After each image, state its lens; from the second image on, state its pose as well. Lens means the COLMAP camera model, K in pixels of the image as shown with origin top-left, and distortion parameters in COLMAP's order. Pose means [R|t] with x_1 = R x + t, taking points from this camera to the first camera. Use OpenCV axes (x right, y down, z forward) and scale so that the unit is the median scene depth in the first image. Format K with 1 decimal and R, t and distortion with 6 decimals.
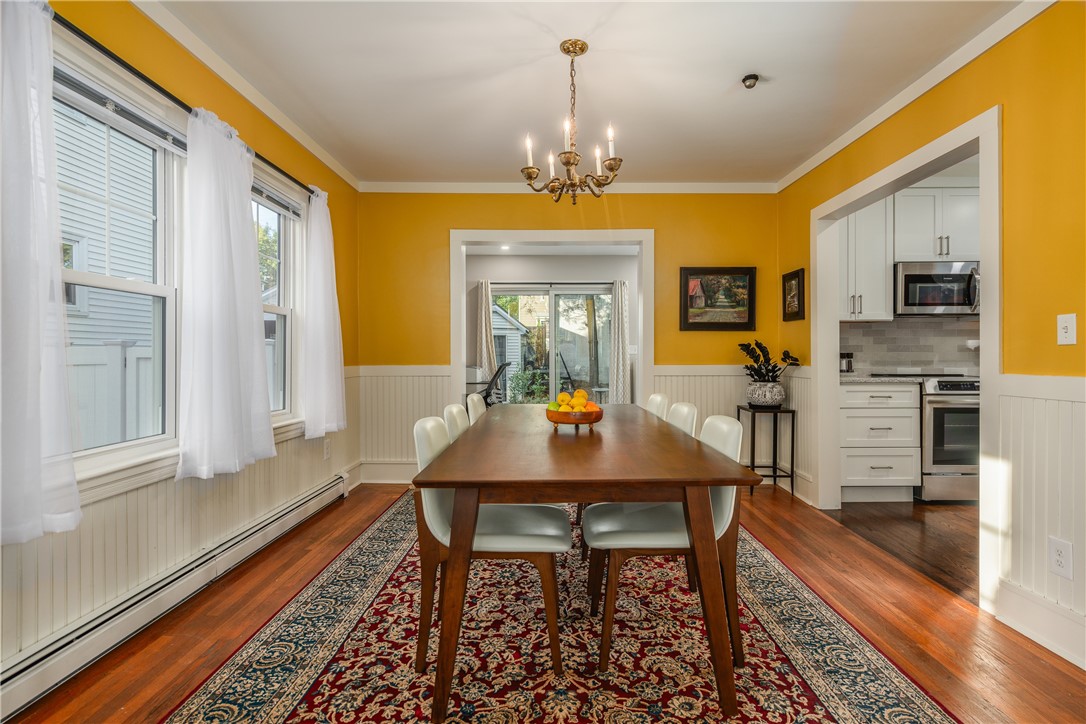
lens RADIAL K [[528.1, 0, 546.2], [0, 528.1, 355.0], [0, 0, 1]] dist [-0.002514, -0.002817]
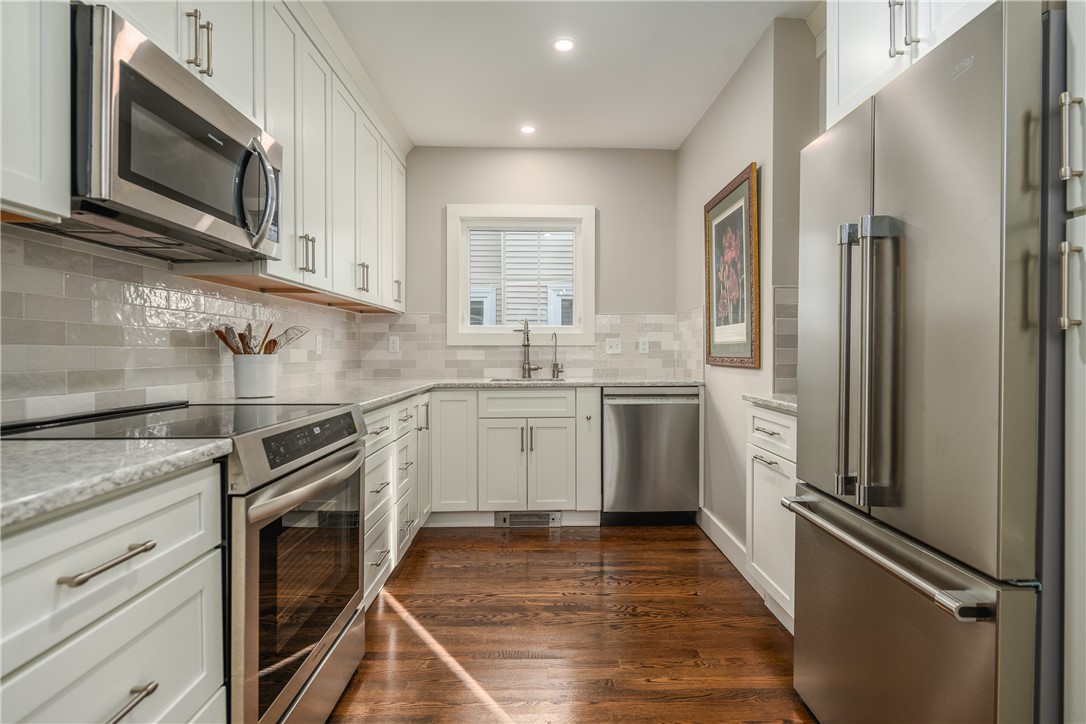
lens RADIAL K [[528.1, 0, 553.0], [0, 528.1, 353.2], [0, 0, 1]] dist [-0.002514, -0.002817]
pose [[-0.035102, -0.001776, 0.999382, 0.395466], [-0.001891, 0.999997, 0.001710, -0.002215], [-0.999382, -0.001830, -0.035106, 0.775829]]
